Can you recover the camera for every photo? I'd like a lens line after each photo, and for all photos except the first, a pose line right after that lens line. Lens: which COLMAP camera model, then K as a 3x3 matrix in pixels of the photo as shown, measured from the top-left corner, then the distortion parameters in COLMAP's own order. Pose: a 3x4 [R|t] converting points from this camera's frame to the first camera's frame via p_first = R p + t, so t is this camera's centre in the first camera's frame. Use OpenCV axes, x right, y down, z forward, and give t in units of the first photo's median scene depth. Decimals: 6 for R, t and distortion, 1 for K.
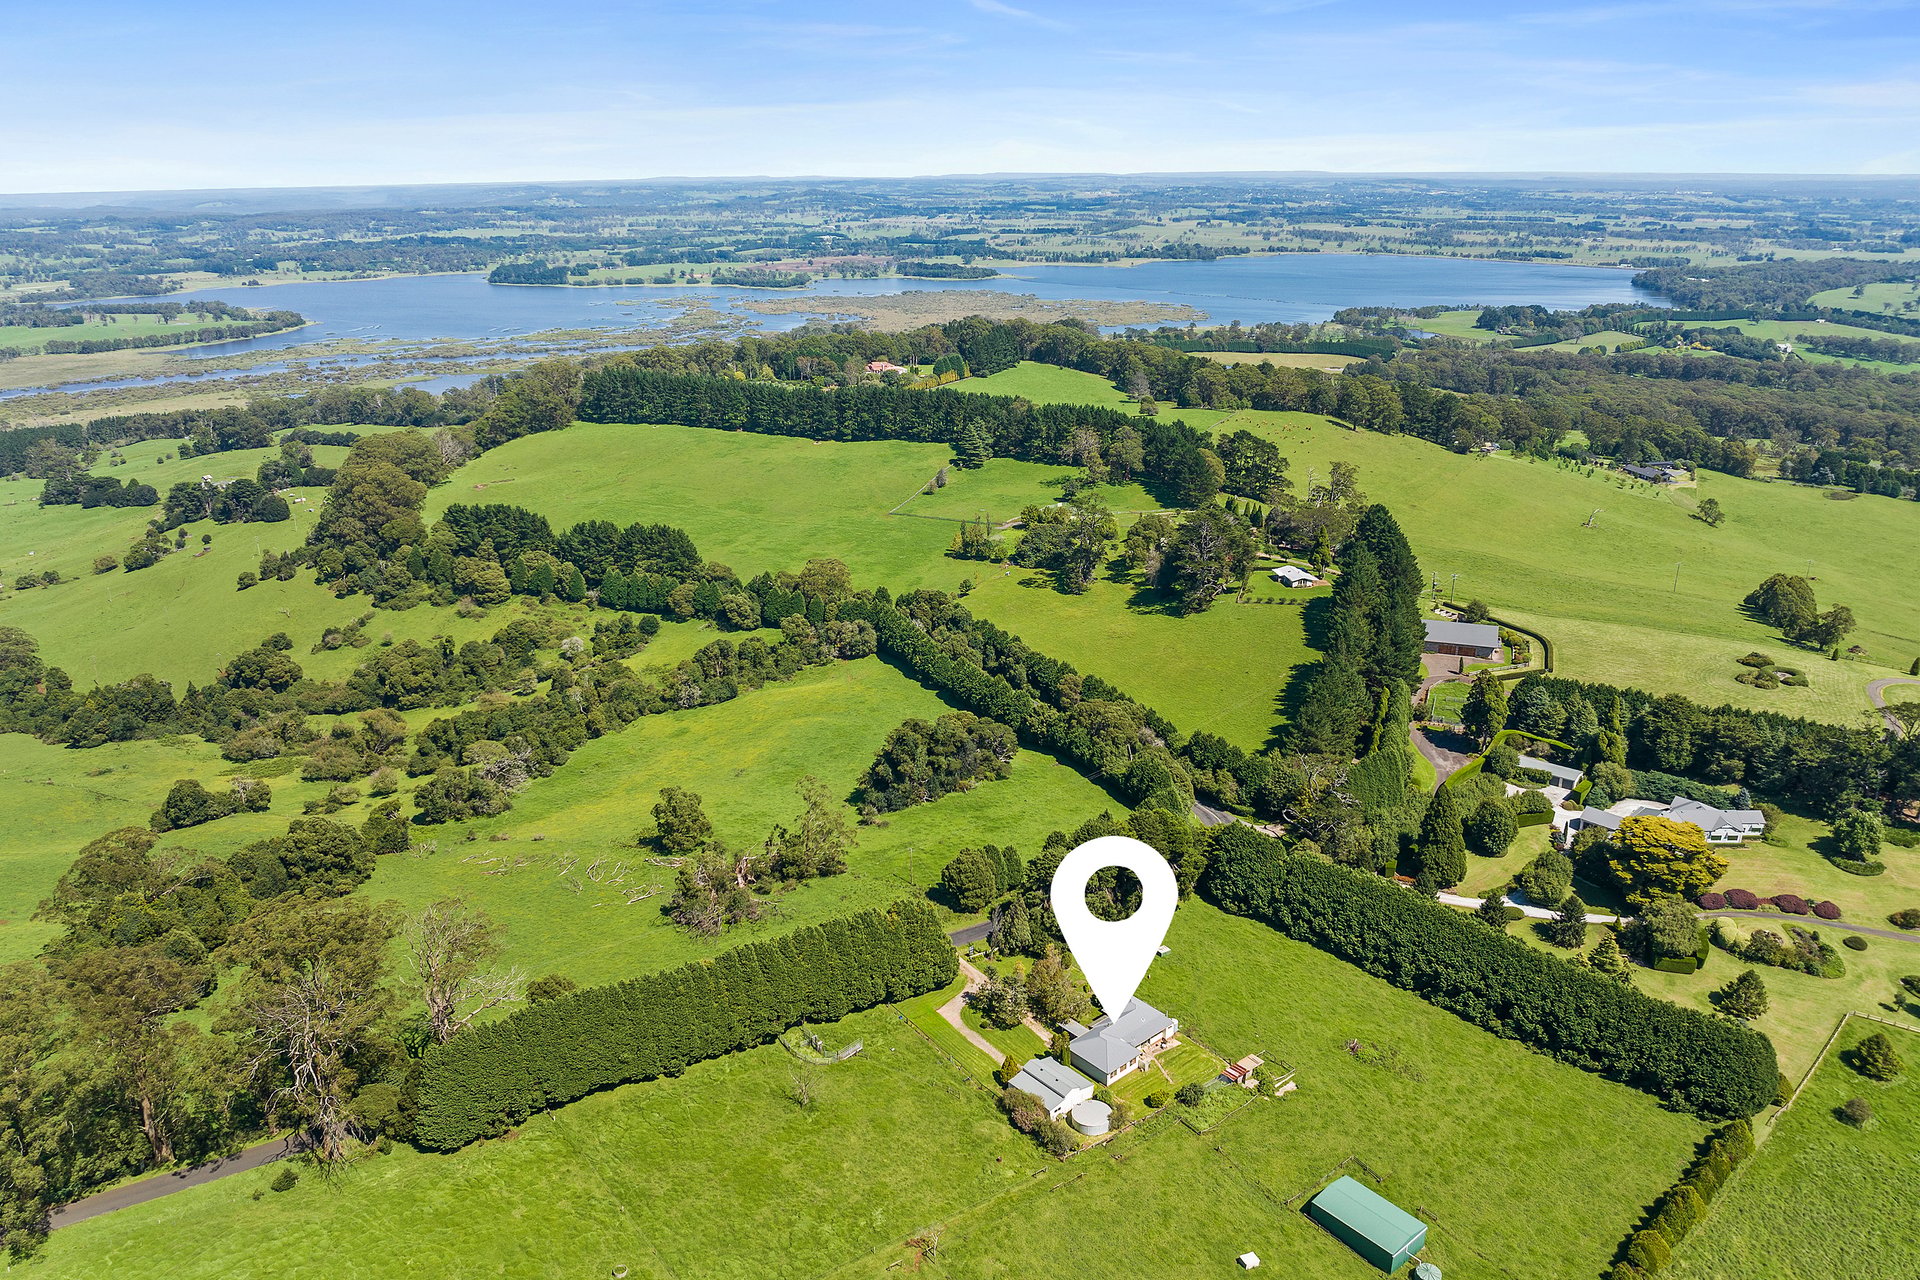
lens RADIAL K [[1343.2, 0, 969.2], [0, 1343.2, 621.7], [0, 0, 1]] dist [-0.031581, -0.011159]
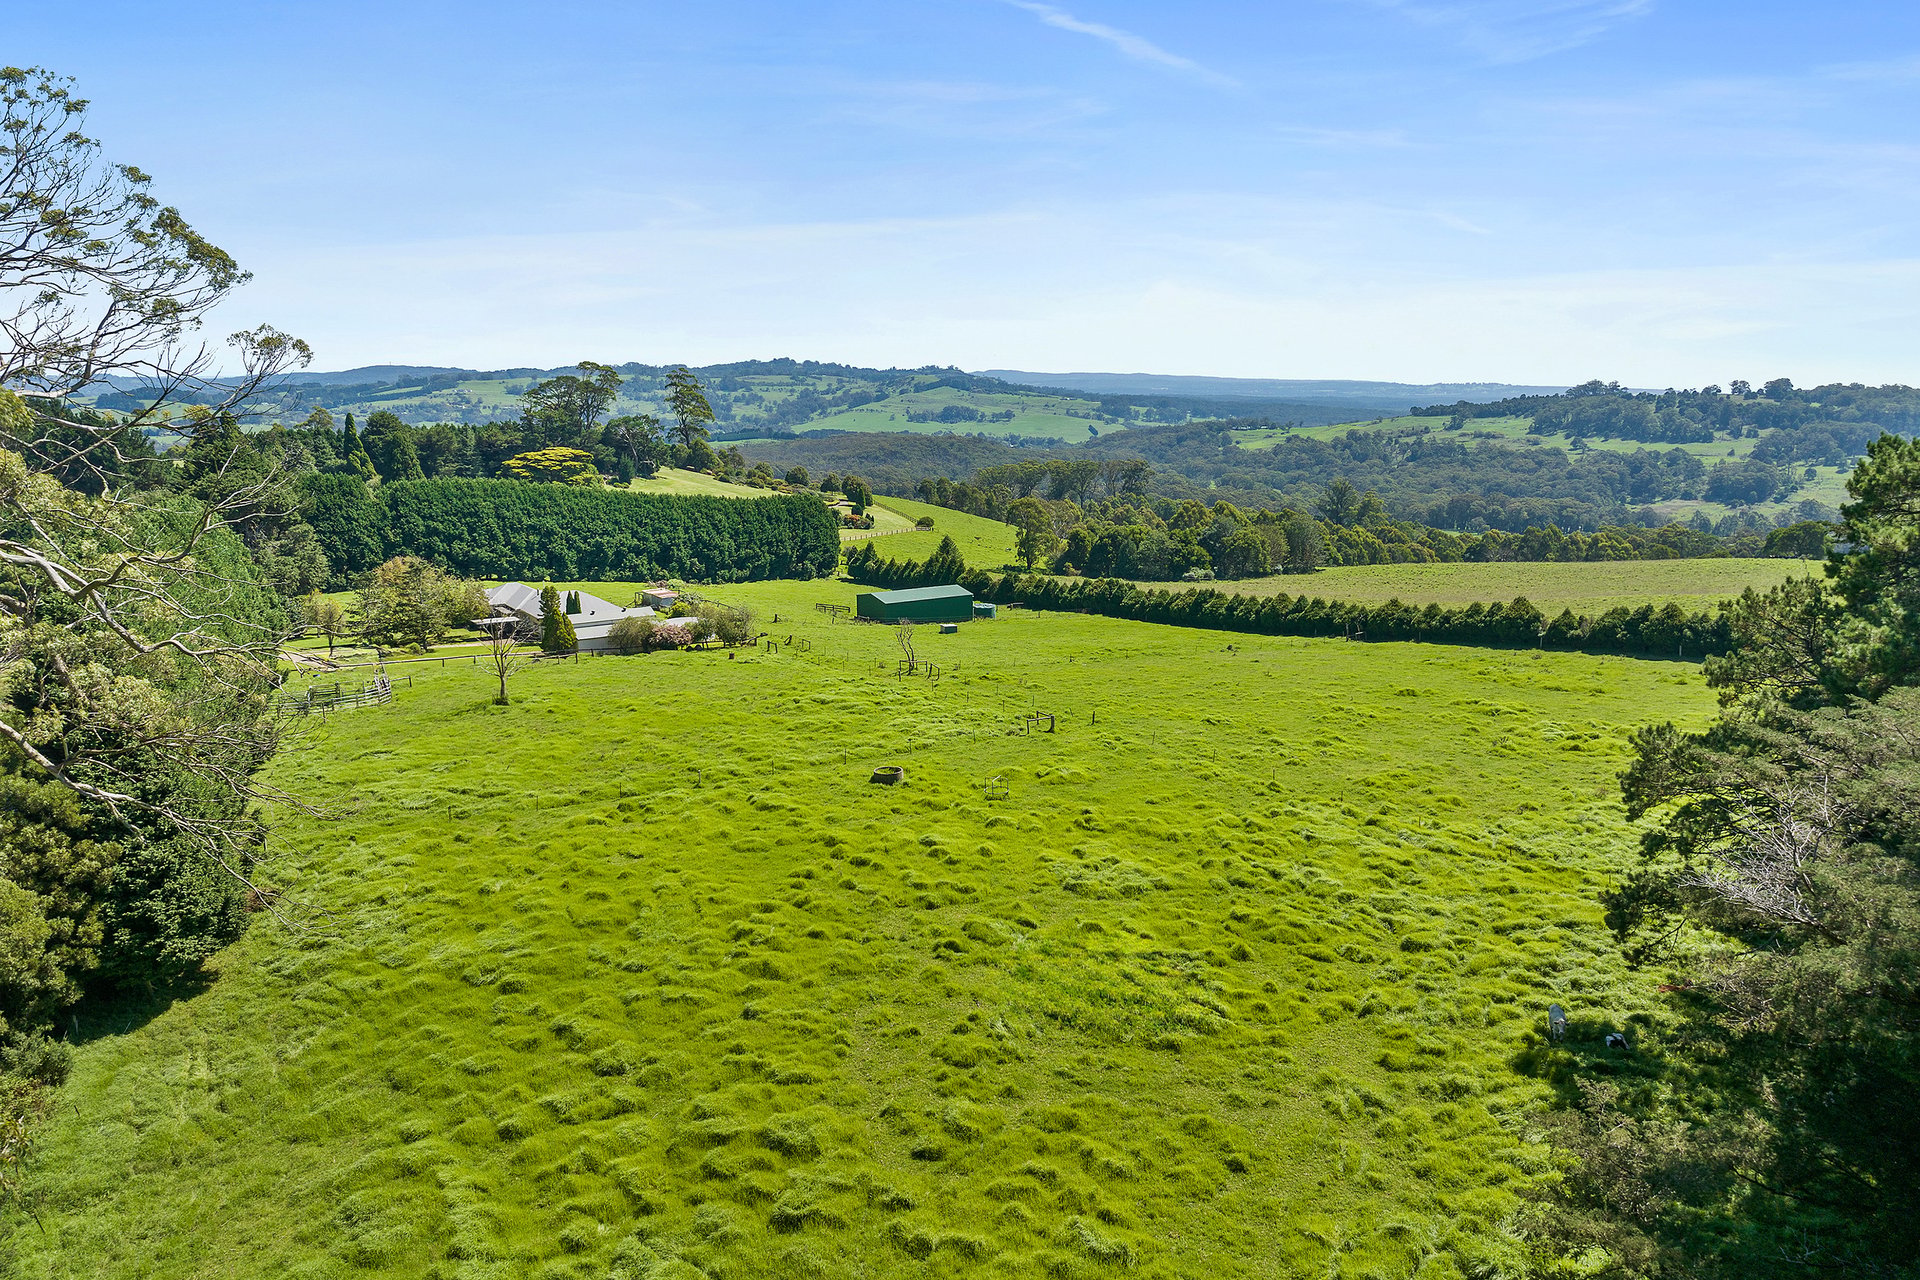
lens RADIAL K [[1343.2, 0, 969.2], [0, 1343.2, 621.7], [0, 0, 1]] dist [-0.031581, -0.011159]
pose [[0.137176, -0.181072, 0.973856, -0.236268], [0.313703, 0.940486, 0.130679, 0.128016], [-0.939560, 0.287576, 0.185815, 0.289218]]
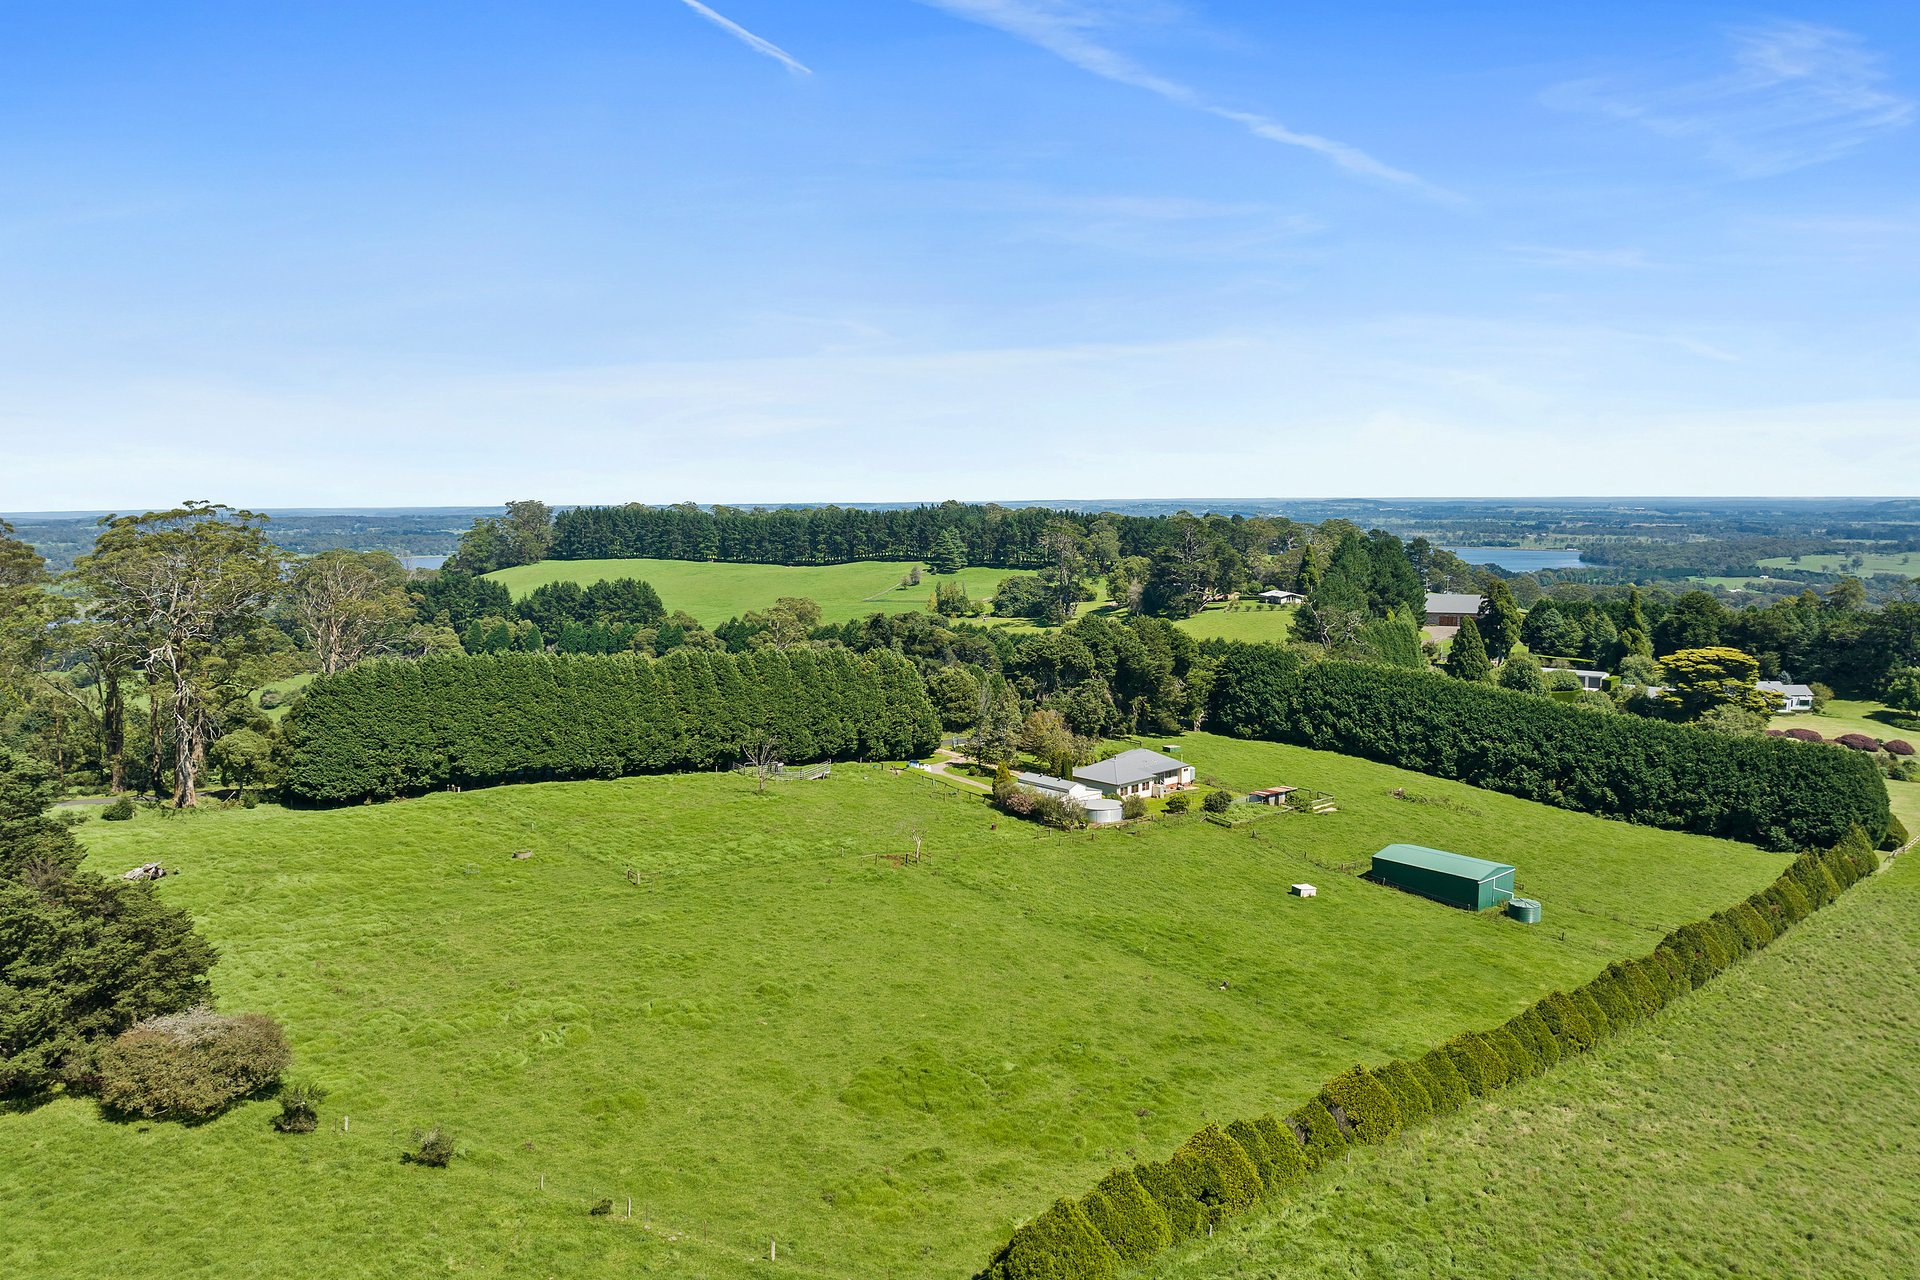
lens RADIAL K [[1343.2, 0, 969.2], [0, 1343.2, 621.7], [0, 0, 1]] dist [-0.031581, -0.011159]
pose [[0.999745, -0.001733, 0.022521, -0.004221], [0.006773, 0.974171, -0.225709, 0.178096], [-0.021549, 0.225804, 0.973934, 0.060231]]
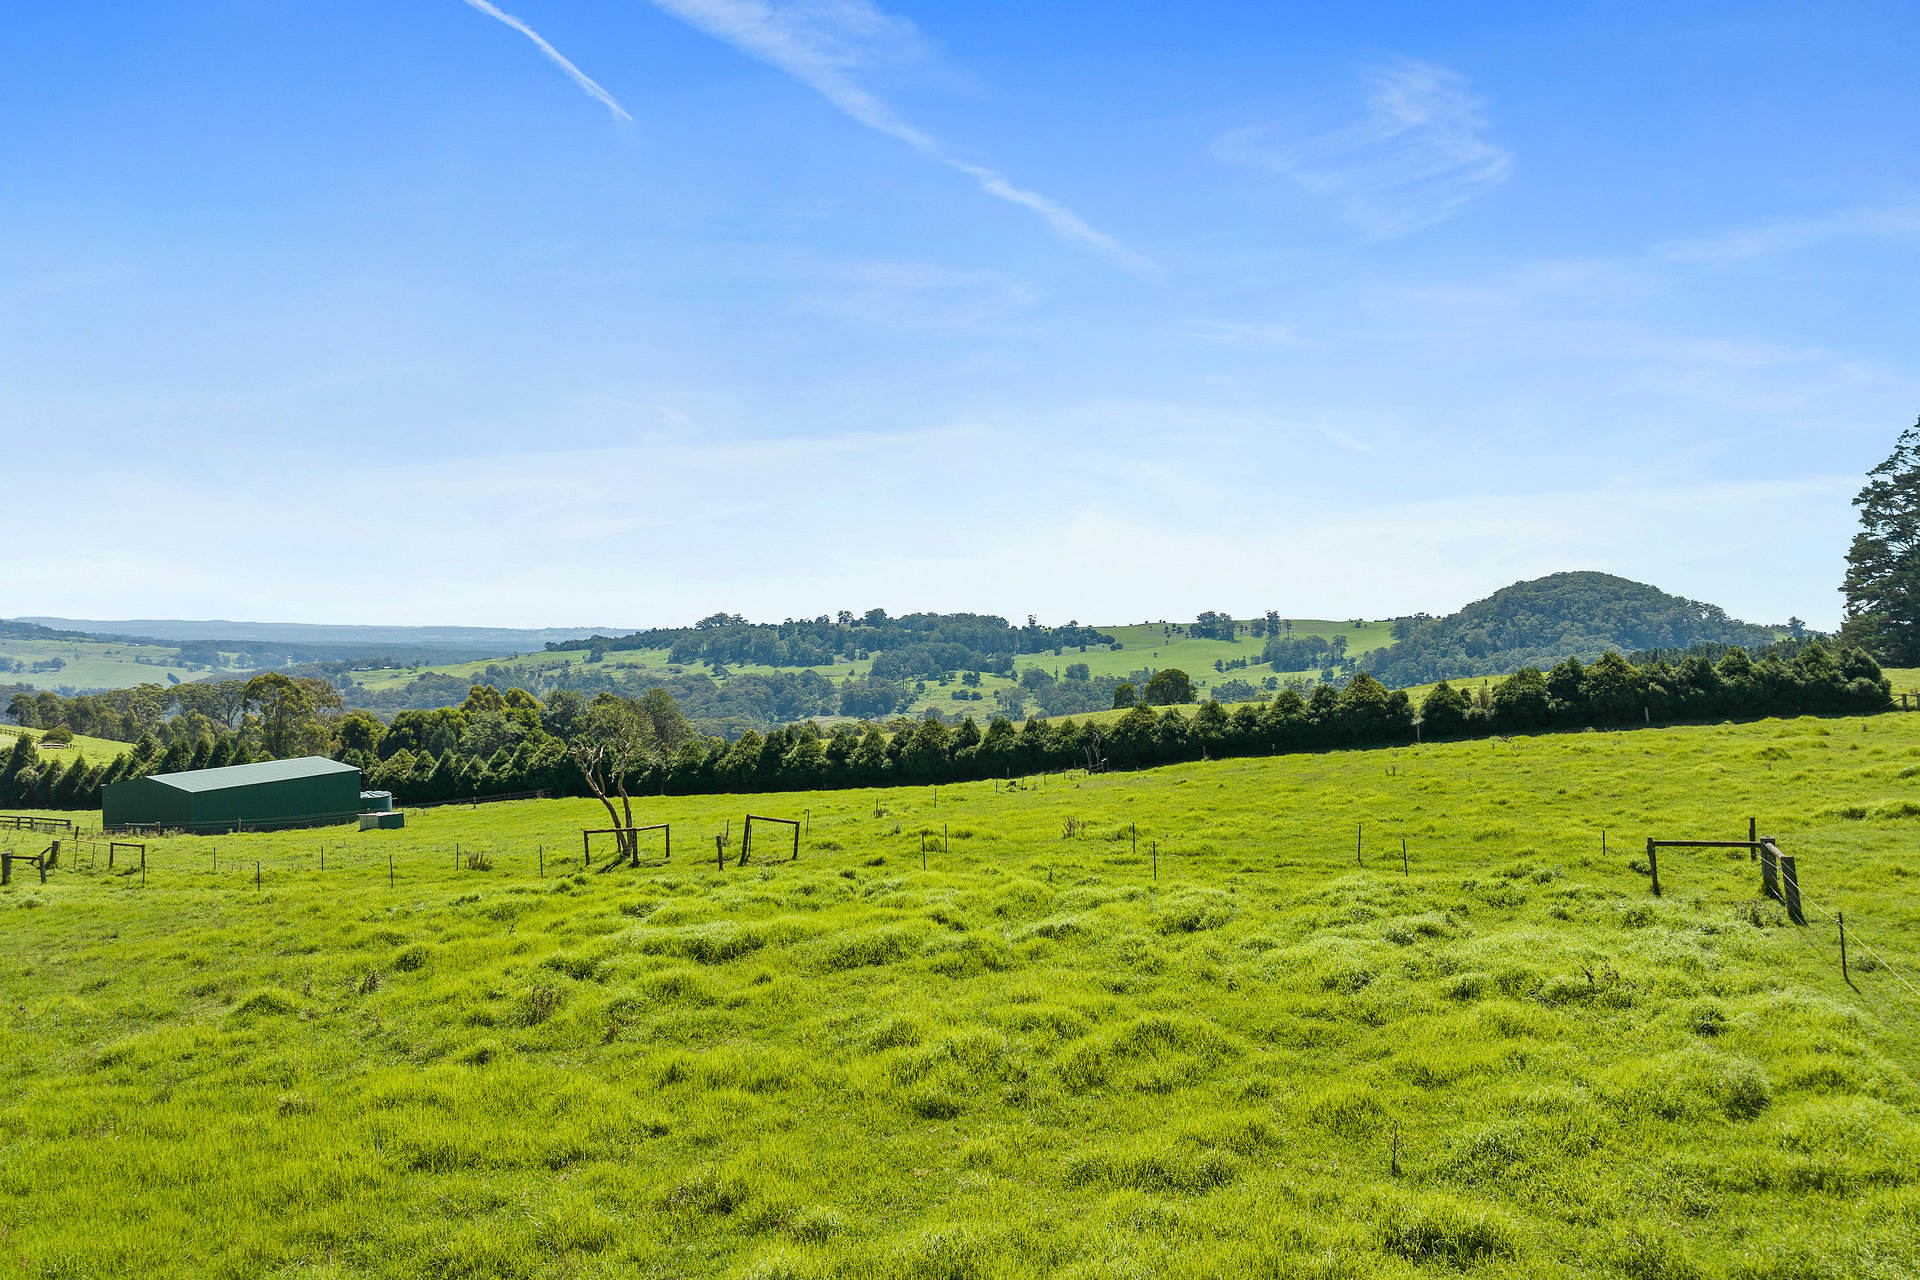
lens RADIAL K [[1343.2, 0, 969.2], [0, 1343.2, 621.7], [0, 0, 1]] dist [-0.031581, -0.011159]
pose [[-0.481656, -0.000838, 0.876360, -0.088430], [0.280016, 0.947431, 0.154806, 0.143923], [-0.830420, 0.319959, -0.456101, 0.360286]]
